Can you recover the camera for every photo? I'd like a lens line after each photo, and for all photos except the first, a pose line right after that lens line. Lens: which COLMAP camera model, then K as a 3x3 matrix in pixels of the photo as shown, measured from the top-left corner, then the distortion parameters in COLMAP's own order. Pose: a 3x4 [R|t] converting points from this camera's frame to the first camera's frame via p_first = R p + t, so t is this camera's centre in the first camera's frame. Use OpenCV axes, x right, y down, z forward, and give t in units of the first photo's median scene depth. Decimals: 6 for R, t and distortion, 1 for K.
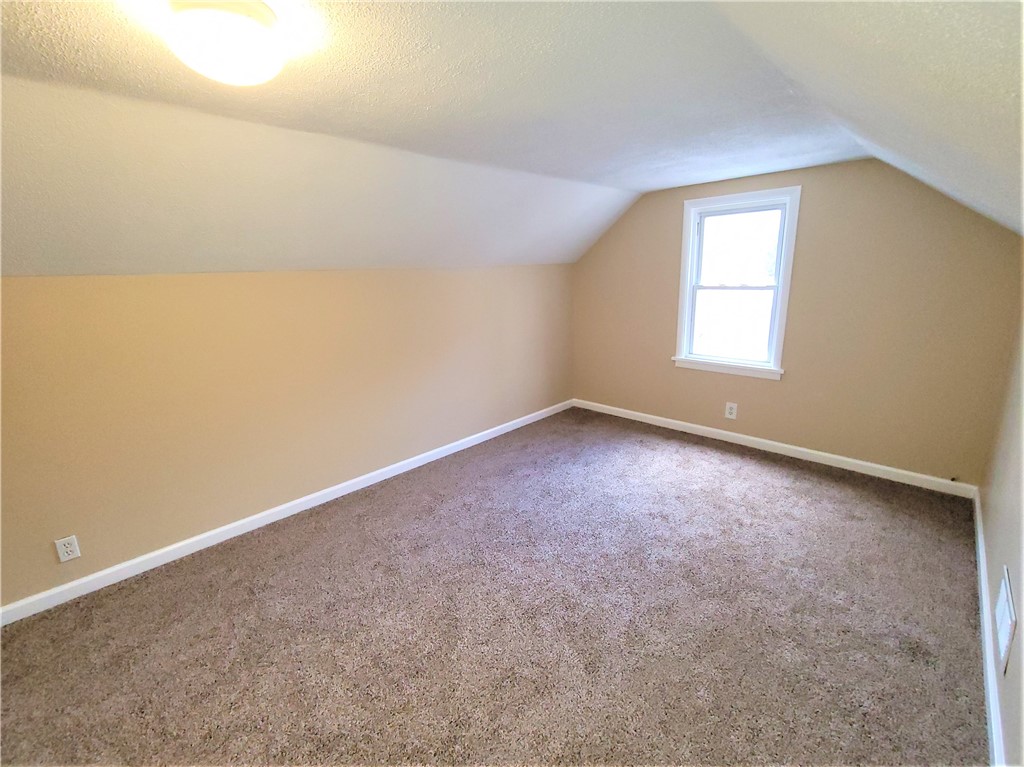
lens RADIAL K [[438.9, 0, 510.8], [0, 438.9, 382.9], [0, 0, 1]] dist [0.000448, -0.000026]
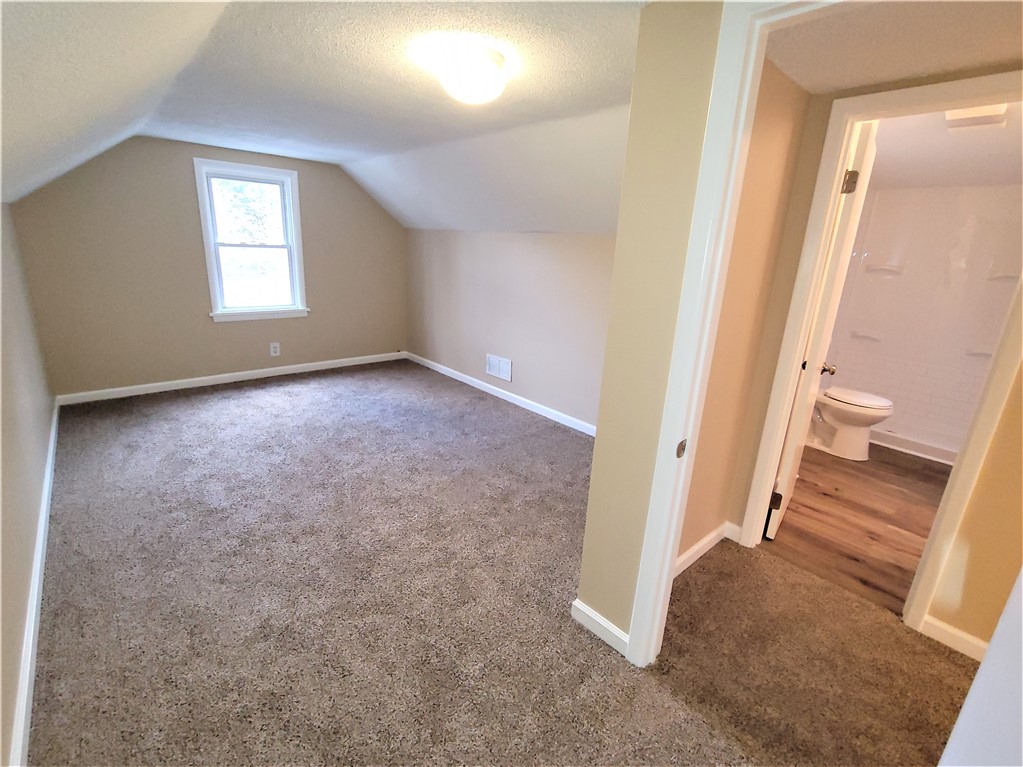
lens RADIAL K [[468.1, 0, 512.9], [0, 468.1, 382.3], [0, 0, 1]] dist [0.001399, 0.000209]
pose [[0.065608, -0.258347, 0.963822, -0.777272], [0.188482, 0.951723, 0.242274, -0.042590], [-0.979883, 0.165768, 0.111135, 0.244264]]
